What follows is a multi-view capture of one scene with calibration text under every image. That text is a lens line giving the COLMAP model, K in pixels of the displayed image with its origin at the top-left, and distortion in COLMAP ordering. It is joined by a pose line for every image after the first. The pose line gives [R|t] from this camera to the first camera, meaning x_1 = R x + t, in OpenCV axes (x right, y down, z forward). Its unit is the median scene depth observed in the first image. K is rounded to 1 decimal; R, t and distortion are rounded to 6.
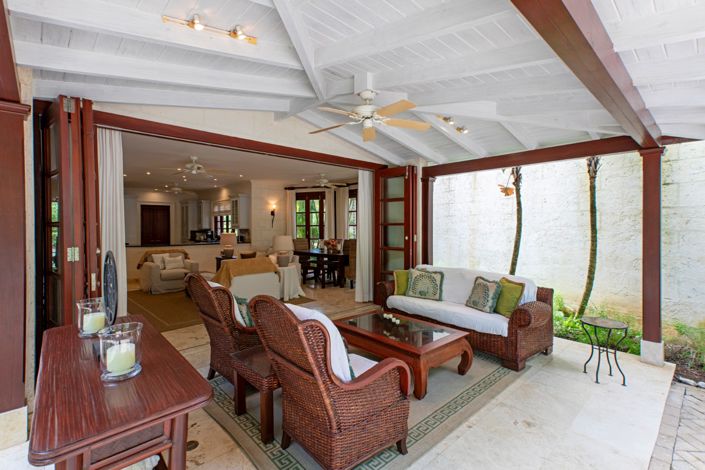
lens RADIAL K [[323.9, 0, 351.0], [0, 323.9, 228.2], [0, 0, 1]] dist [-0.003093, -0.000103]
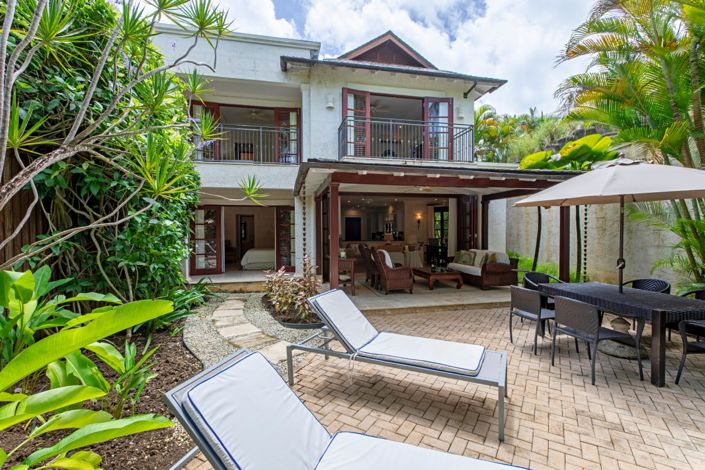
lens RADIAL K [[323.9, 0, 354.4], [0, 323.9, 235.5], [0, 0, 1]] dist [-0.003093, -0.000103]
pose [[0.854286, 0.007861, -0.519745, 0.292347], [-0.005810, 0.999968, 0.005576, 0.012736], [0.519772, -0.001744, 0.854304, -0.458121]]
